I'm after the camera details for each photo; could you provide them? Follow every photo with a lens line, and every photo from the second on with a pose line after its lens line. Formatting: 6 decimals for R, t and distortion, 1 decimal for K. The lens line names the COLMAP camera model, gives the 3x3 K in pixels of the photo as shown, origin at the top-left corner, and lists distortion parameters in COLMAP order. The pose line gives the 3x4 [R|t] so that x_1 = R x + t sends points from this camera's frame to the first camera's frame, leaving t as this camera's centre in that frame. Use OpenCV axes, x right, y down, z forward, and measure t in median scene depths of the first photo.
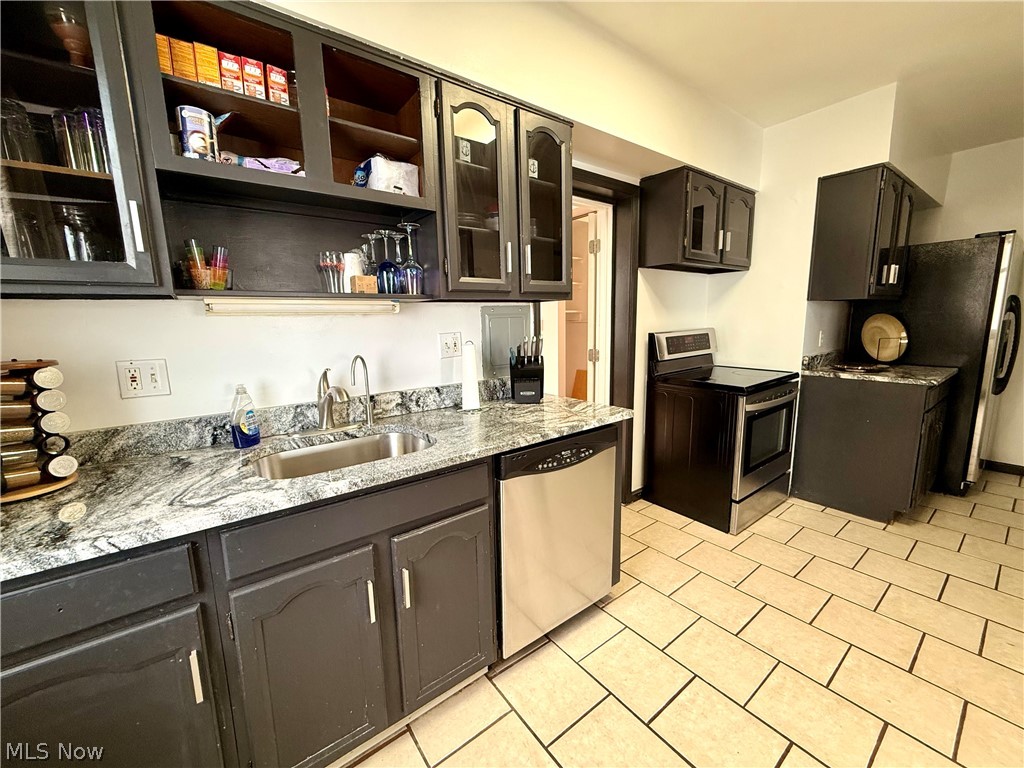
lens RADIAL K [[424.0, 0, 494.4], [0, 424.0, 381.5], [0, 0, 1]] dist [0.001303, -0.000609]
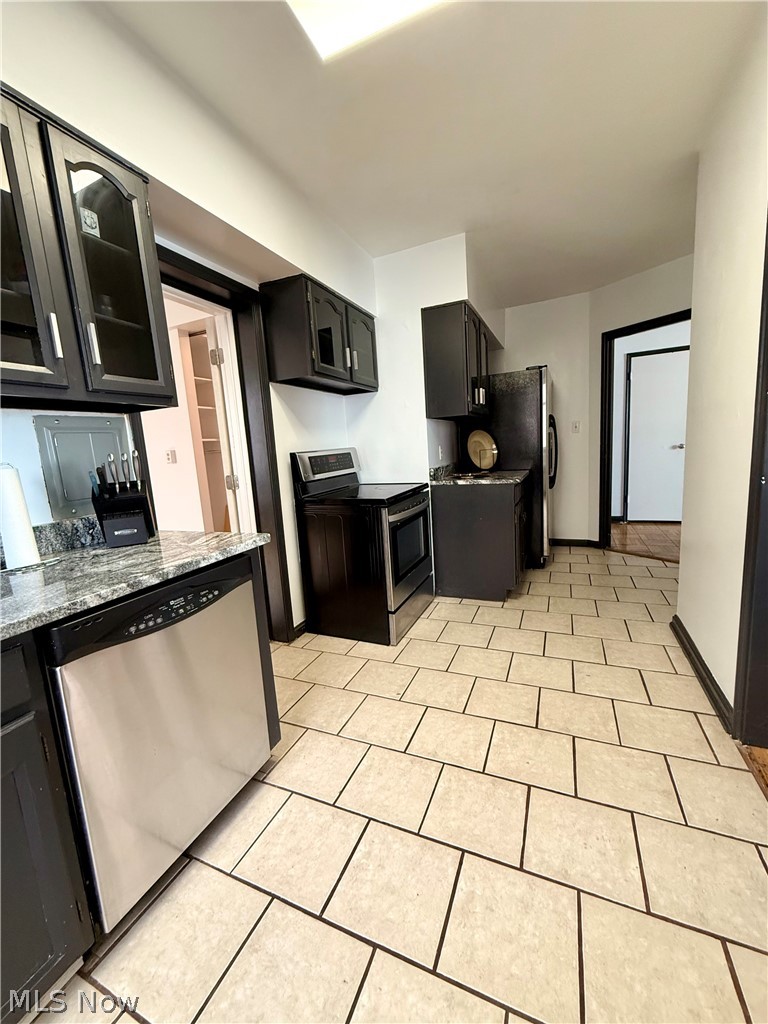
lens RADIAL K [[424.0, 0, 384.0], [0, 424.0, 512.0], [0, 0, 1]] dist [0.001303, -0.000609]
pose [[0.867572, -0.112915, 0.484324, 0.091096], [0.123207, 0.992324, 0.010649, 0.032651], [-0.481809, 0.050434, 0.874824, 0.113600]]
